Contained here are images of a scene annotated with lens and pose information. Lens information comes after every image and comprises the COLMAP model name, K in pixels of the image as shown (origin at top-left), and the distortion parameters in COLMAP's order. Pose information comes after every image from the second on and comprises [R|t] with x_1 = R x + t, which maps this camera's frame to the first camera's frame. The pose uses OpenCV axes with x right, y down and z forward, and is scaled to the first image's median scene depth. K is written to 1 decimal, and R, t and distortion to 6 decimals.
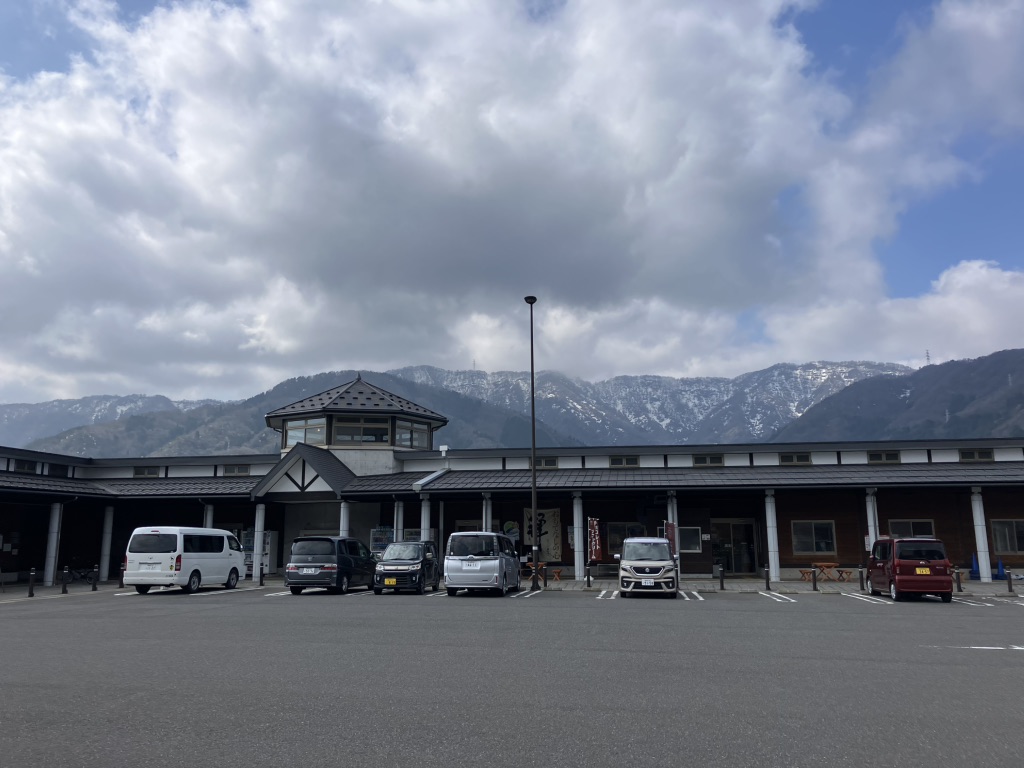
lens RADIAL K [[826.7, 0, 512.0], [0, 826.7, 384.0], [0, 0, 1]] dist [0.168521, -0.258554]
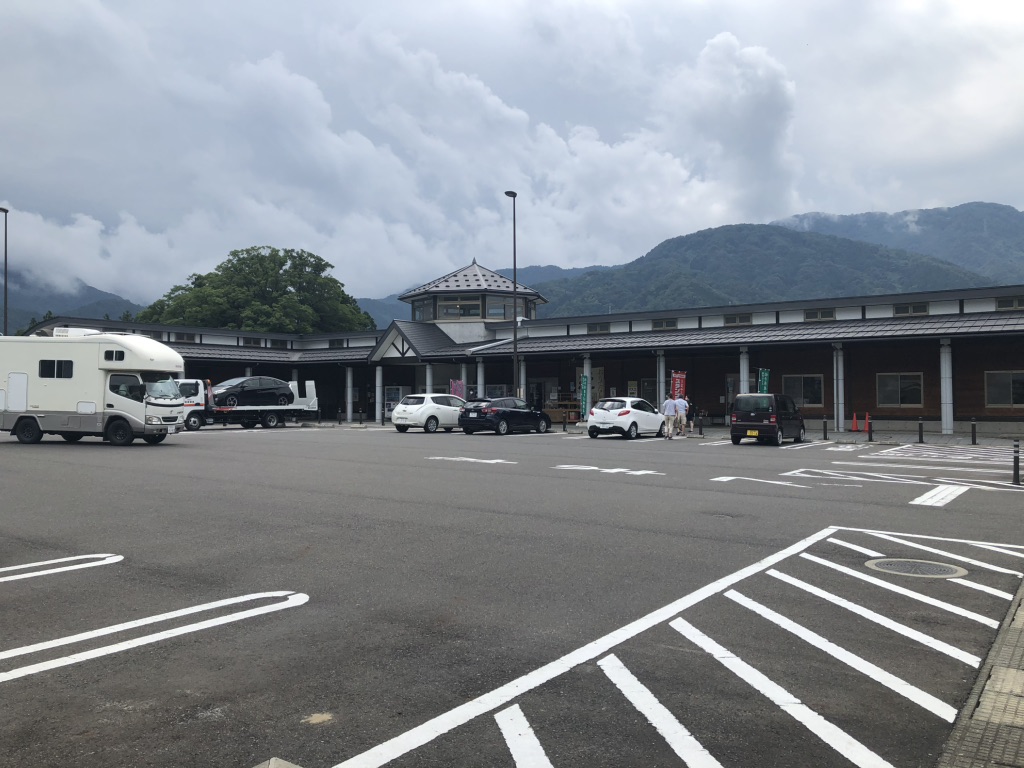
lens RADIAL K [[844.1, 0, 512.0], [0, 844.1, 384.0], [0, 0, 1]] dist [0.004161, -0.002349]
pose [[0.882545, -0.003171, -0.470218, 0.479191], [0.085386, 0.984434, 0.153621, -0.017953], [0.462411, -0.175728, 0.869078, -0.077685]]
